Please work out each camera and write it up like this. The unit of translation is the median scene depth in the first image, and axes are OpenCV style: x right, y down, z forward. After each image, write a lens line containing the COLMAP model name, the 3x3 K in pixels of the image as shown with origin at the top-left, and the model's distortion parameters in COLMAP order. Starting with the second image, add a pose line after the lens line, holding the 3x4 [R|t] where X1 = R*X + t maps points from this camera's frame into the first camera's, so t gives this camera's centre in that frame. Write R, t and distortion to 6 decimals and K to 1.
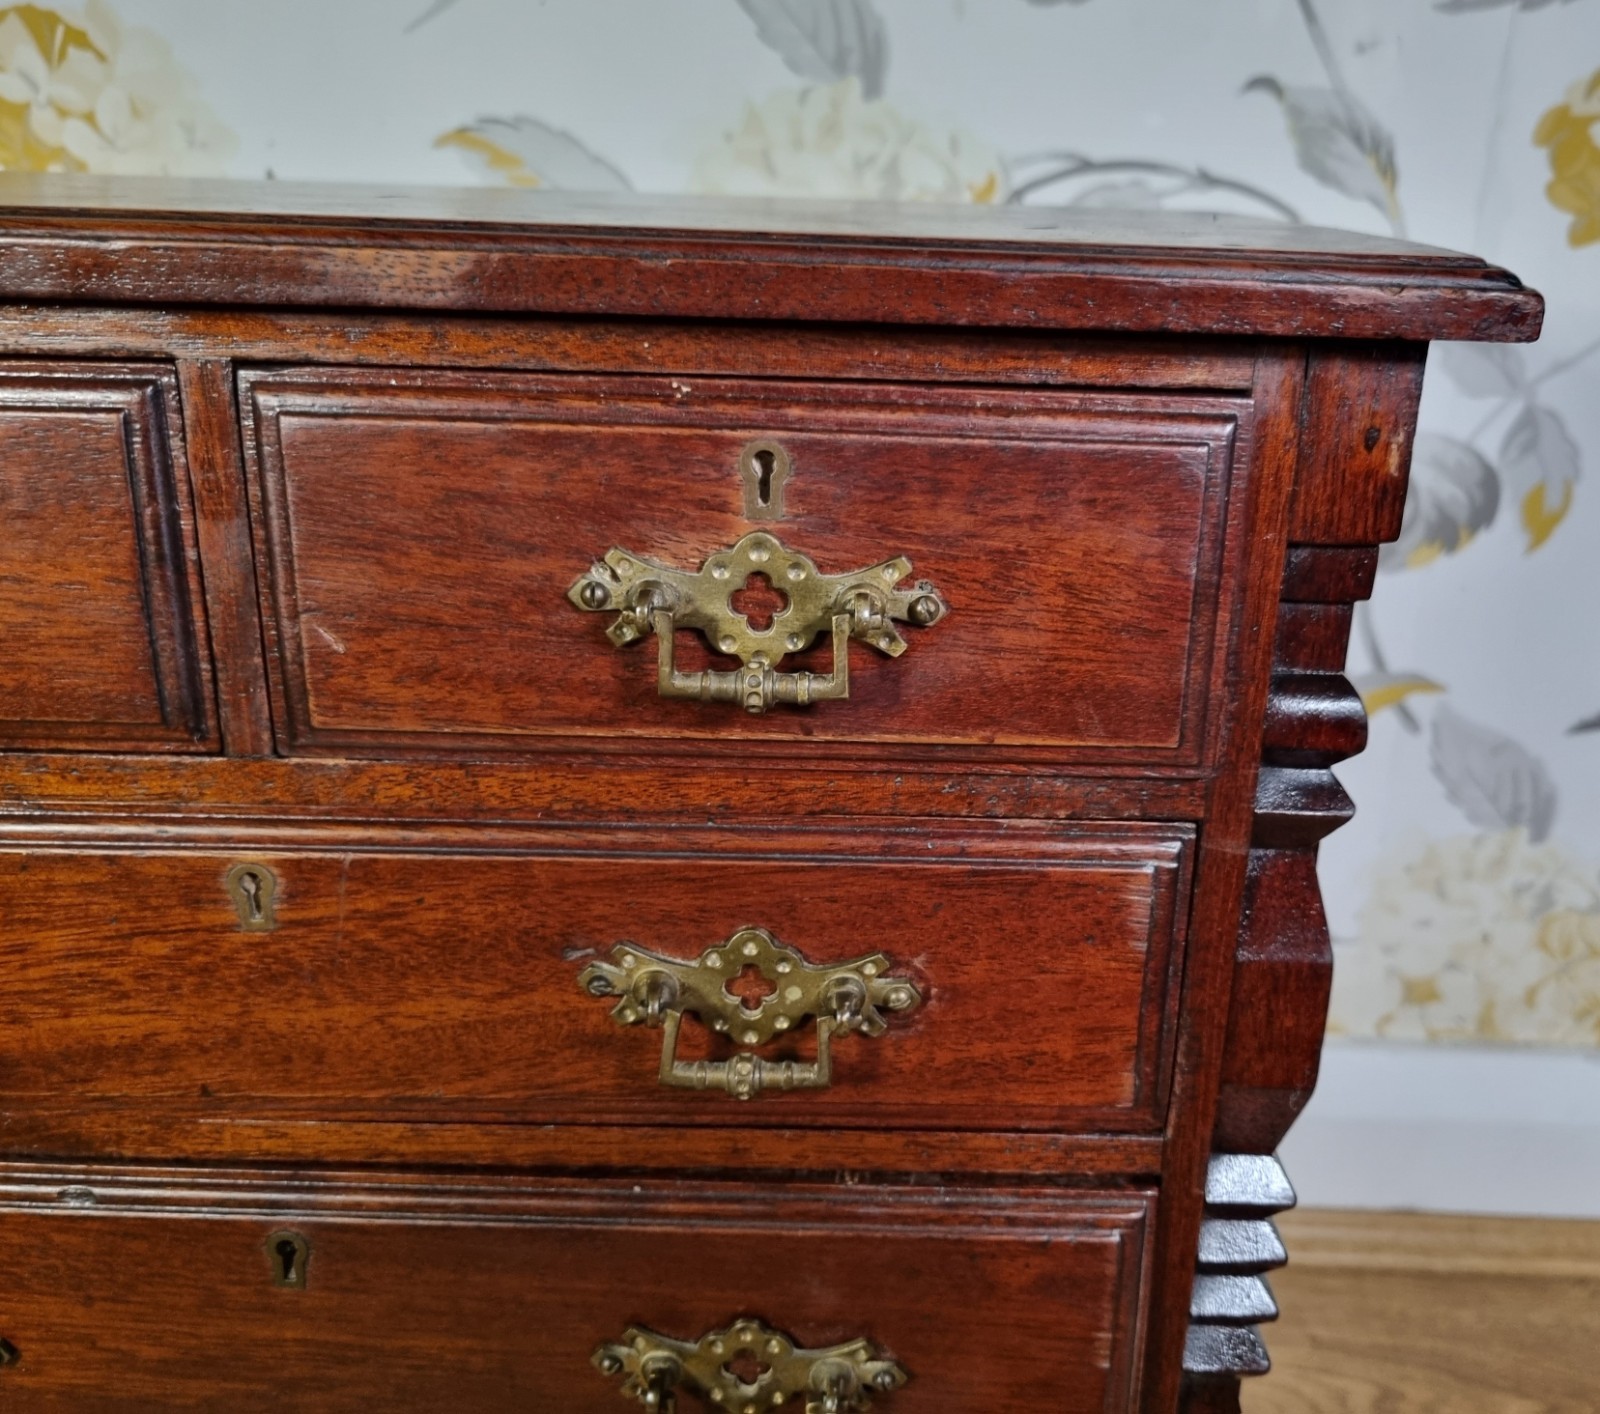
lens RADIAL K [[1472.1, 0, 891.8], [0, 1472.1, 731.4], [0, 0, 1]] dist [0.009035, 0.000000]
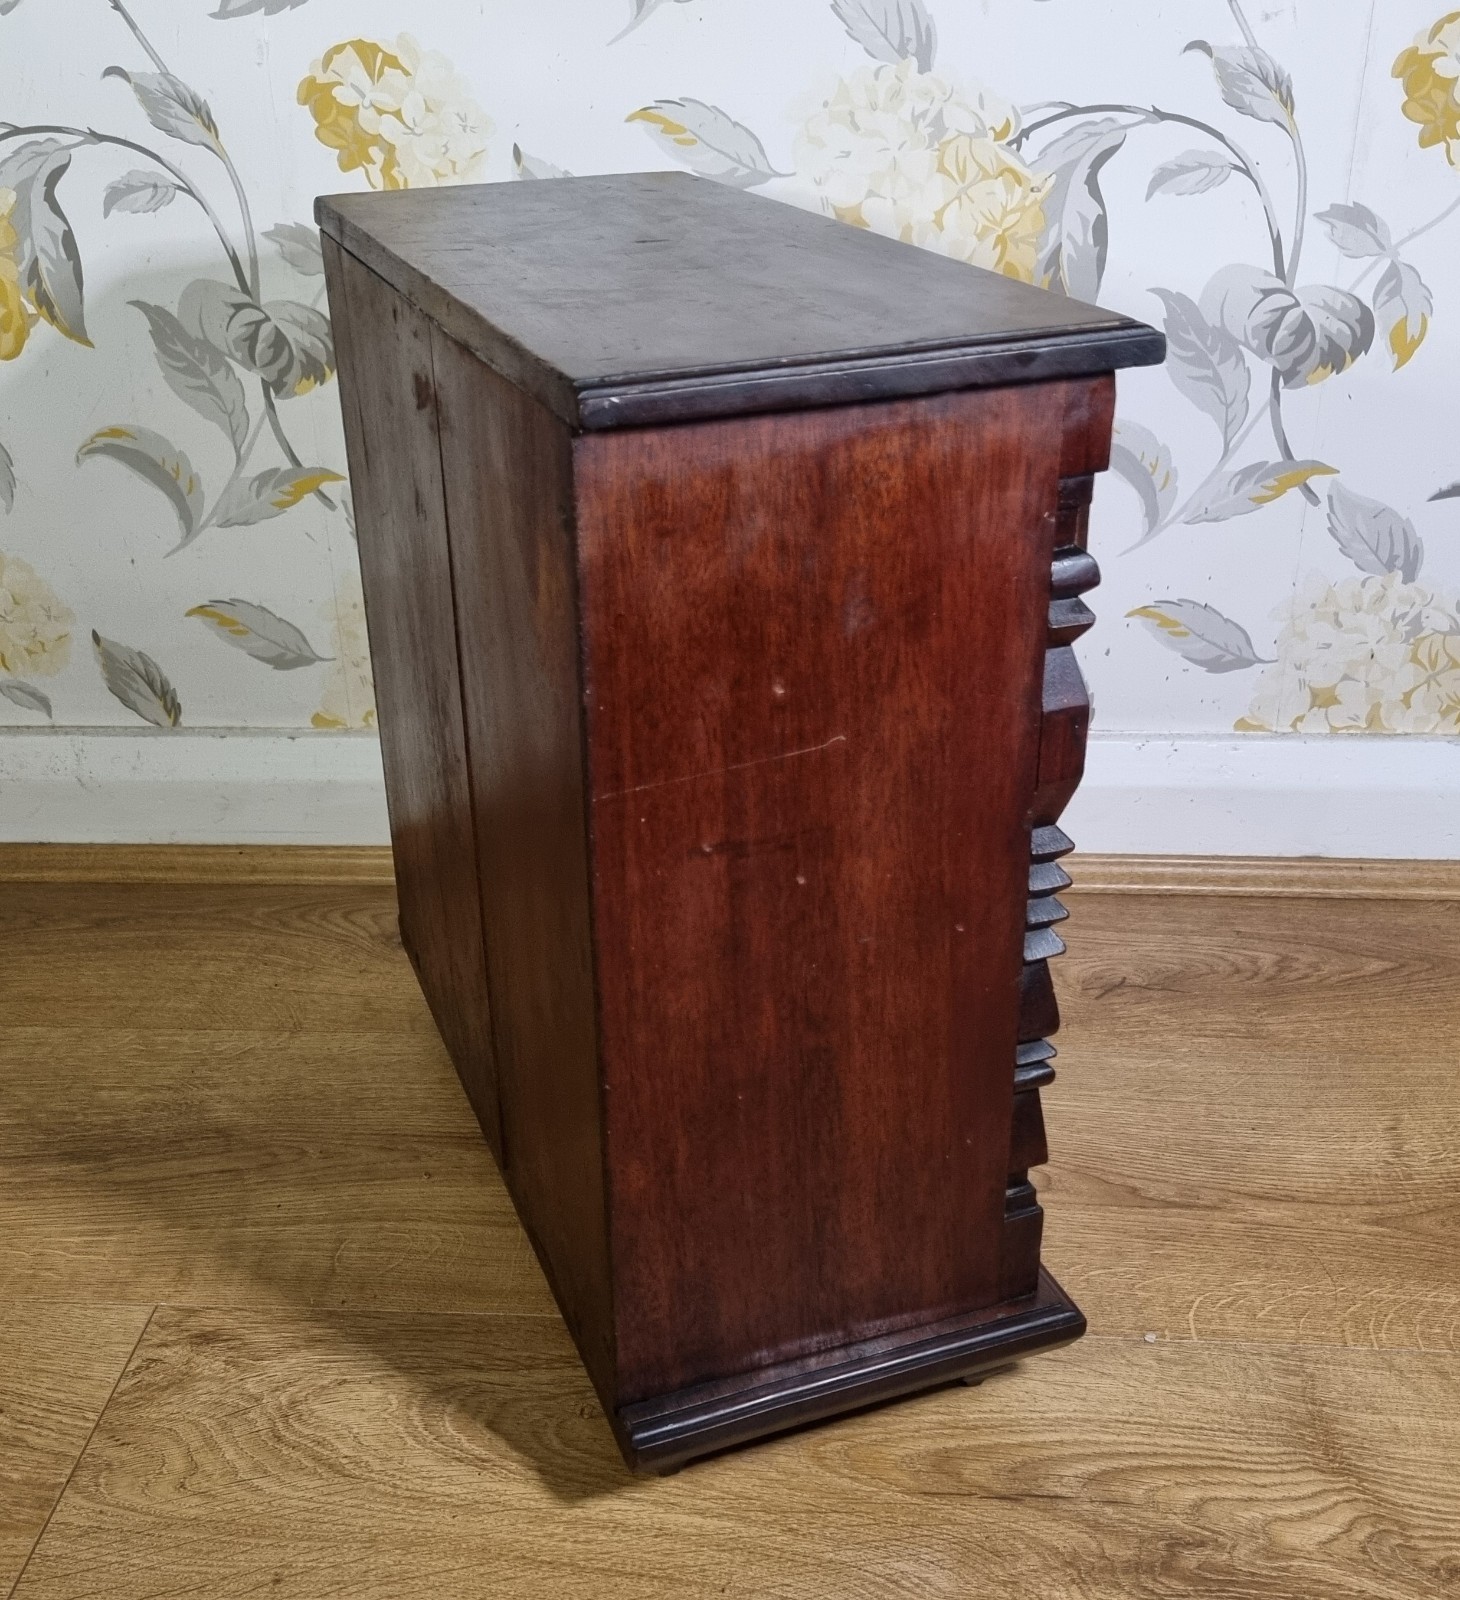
lens RADIAL K [[1736.5, 0, 709.8], [0, 1736.5, 812.1], [0, 0, 1]] dist [0.019142, 0.000000]
pose [[0.995512, -0.018556, -0.092798, -0.143747], [0.029646, 0.992380, 0.119598, 0.158507], [0.089871, -0.121813, 0.988476, -1.499916]]
